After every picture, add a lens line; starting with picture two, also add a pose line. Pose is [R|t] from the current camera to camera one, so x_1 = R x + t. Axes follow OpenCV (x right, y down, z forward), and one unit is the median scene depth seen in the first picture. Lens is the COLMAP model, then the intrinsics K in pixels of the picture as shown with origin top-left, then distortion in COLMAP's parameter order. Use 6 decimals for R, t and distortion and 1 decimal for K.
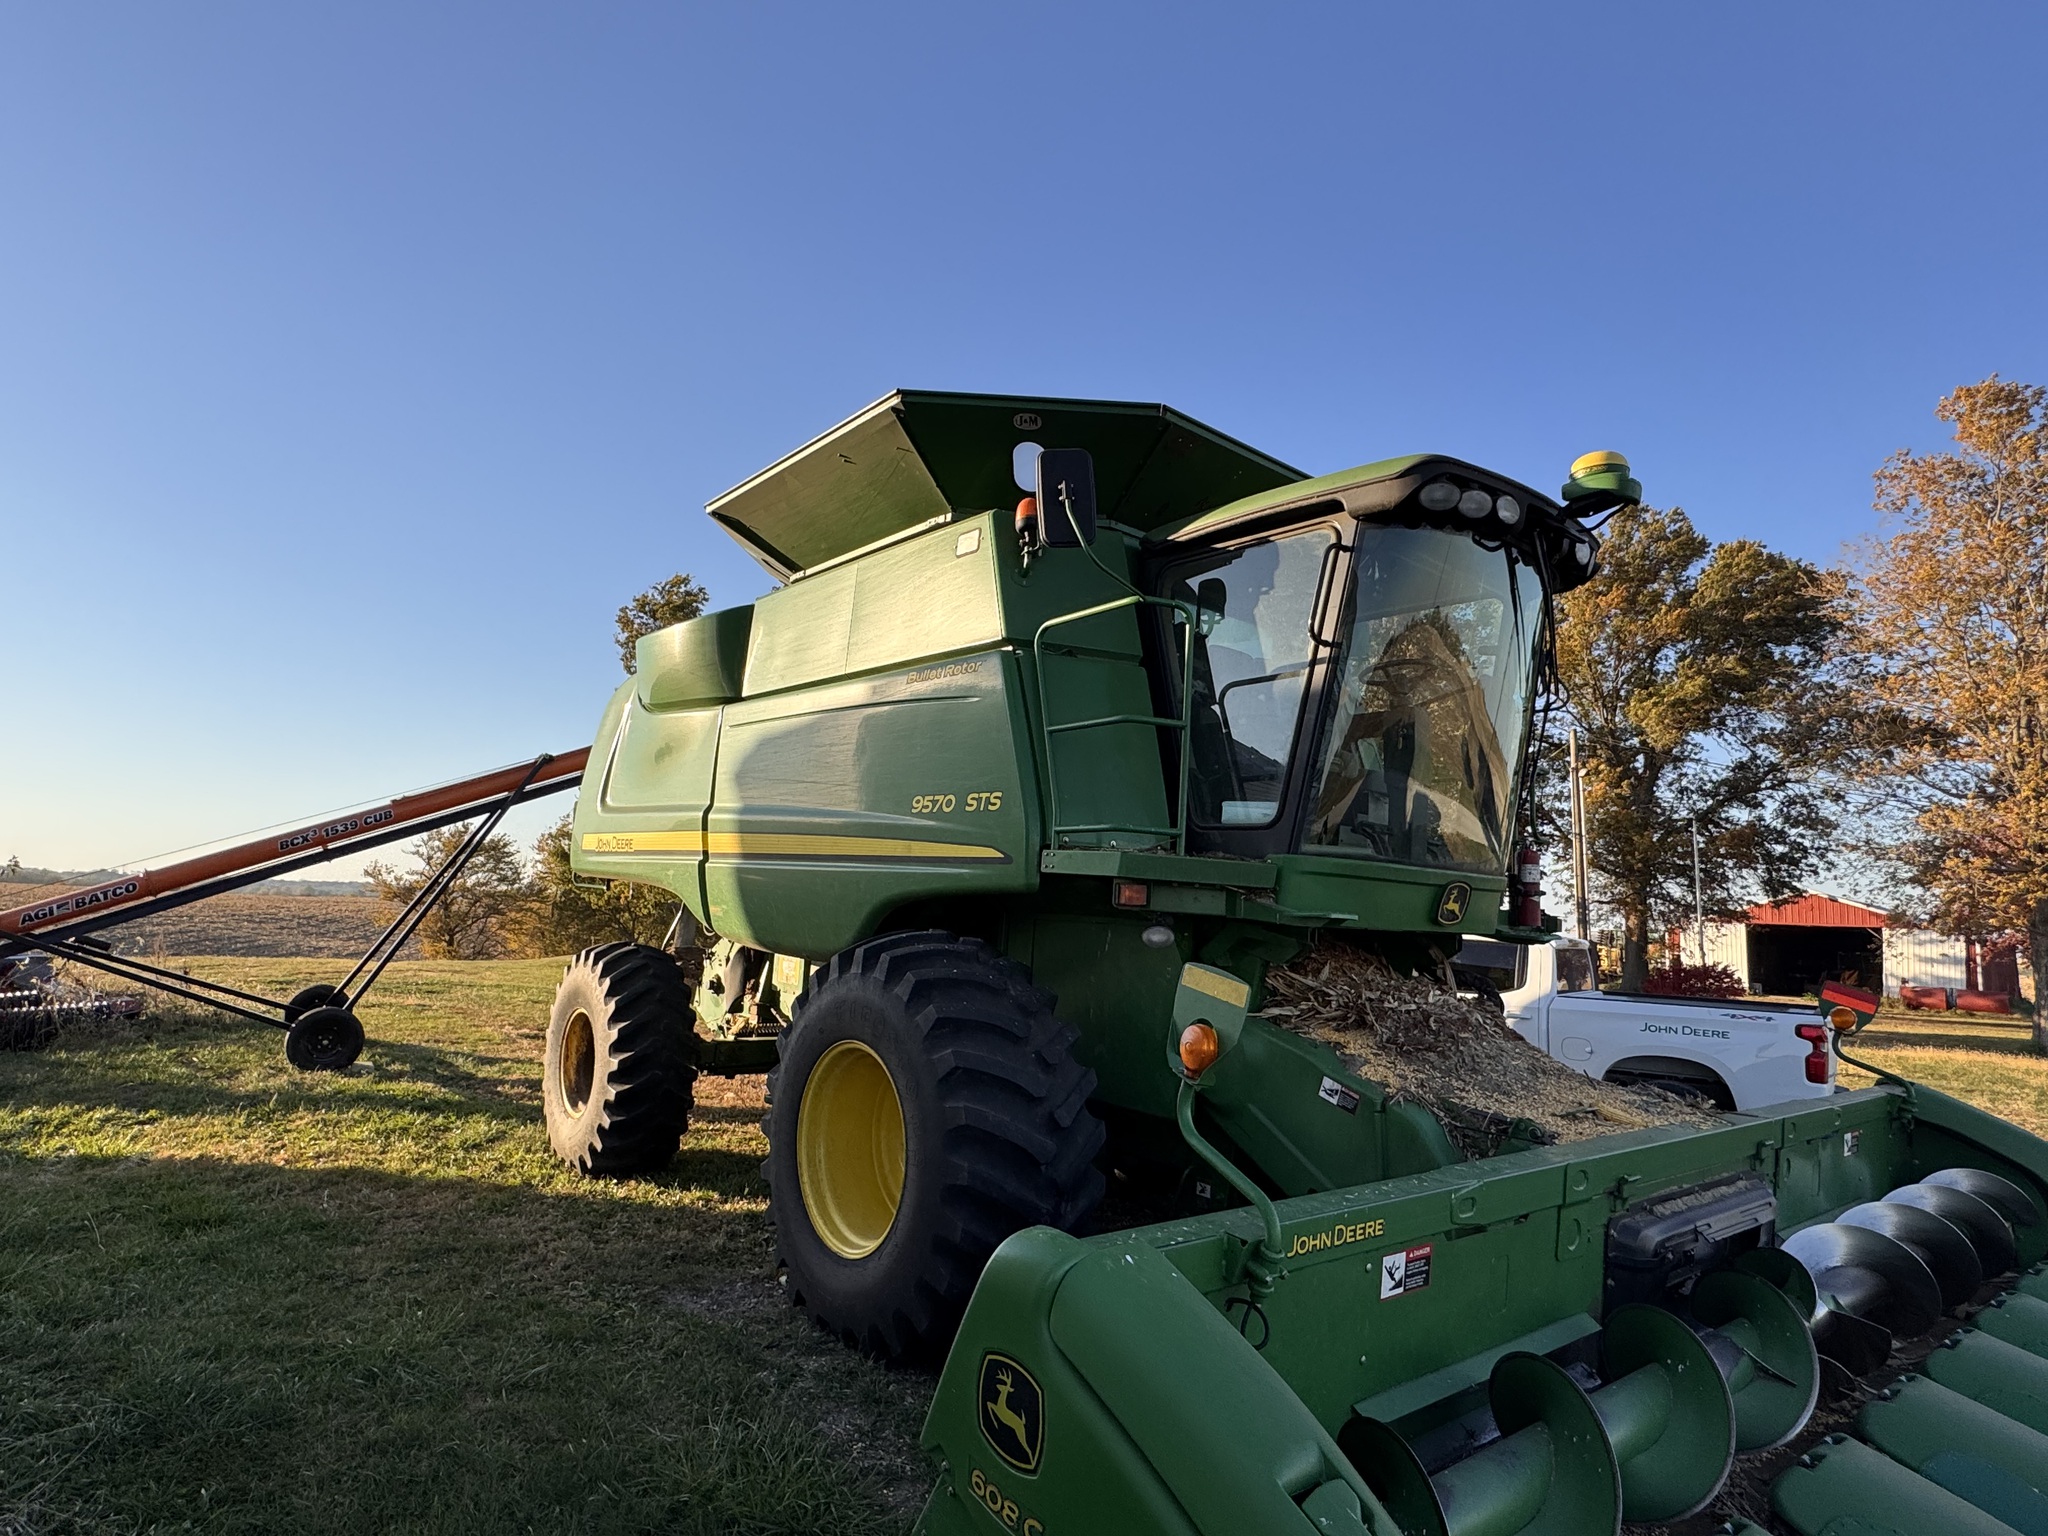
lens RADIAL K [[825.1, 0, 1017.5], [0, 825.1, 771.3], [0, 0, 1]] dist [-0.001327, -0.000062]
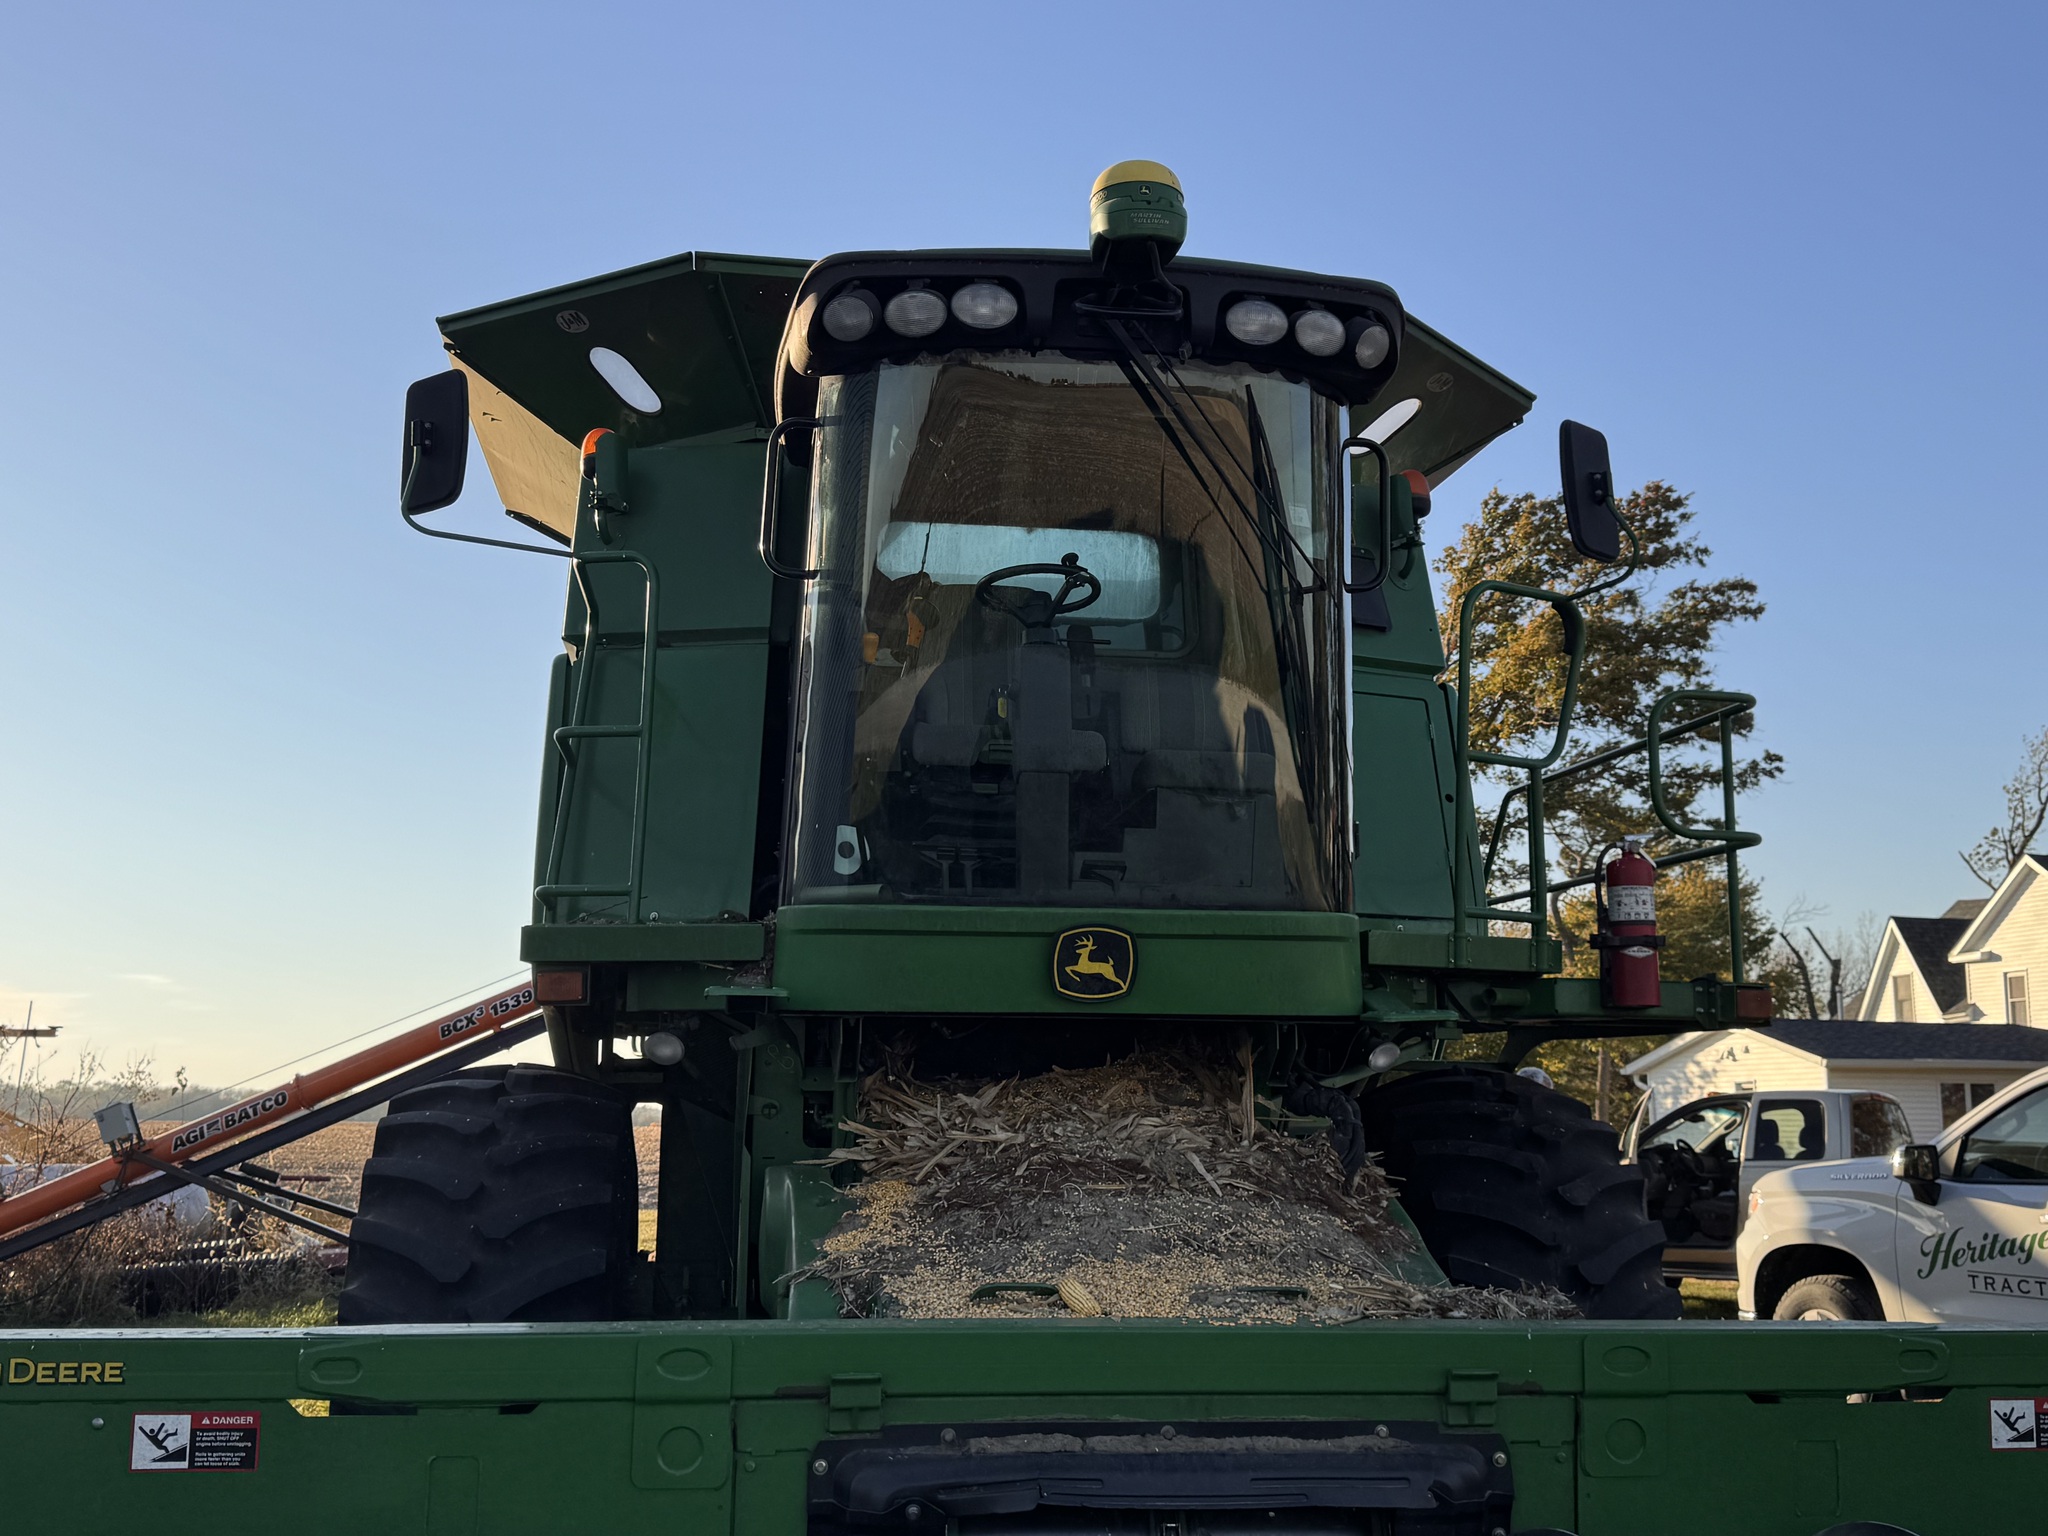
lens RADIAL K [[1447.4, 0, 1024.0], [0, 1447.4, 768.0], [0, 0, 1]] dist [0.001716, -0.002910]
pose [[0.914575, -0.134896, -0.381254, 0.981828], [0.115676, 0.990601, -0.073004, 0.101660], [0.387519, 0.022666, 0.921583, 0.034394]]
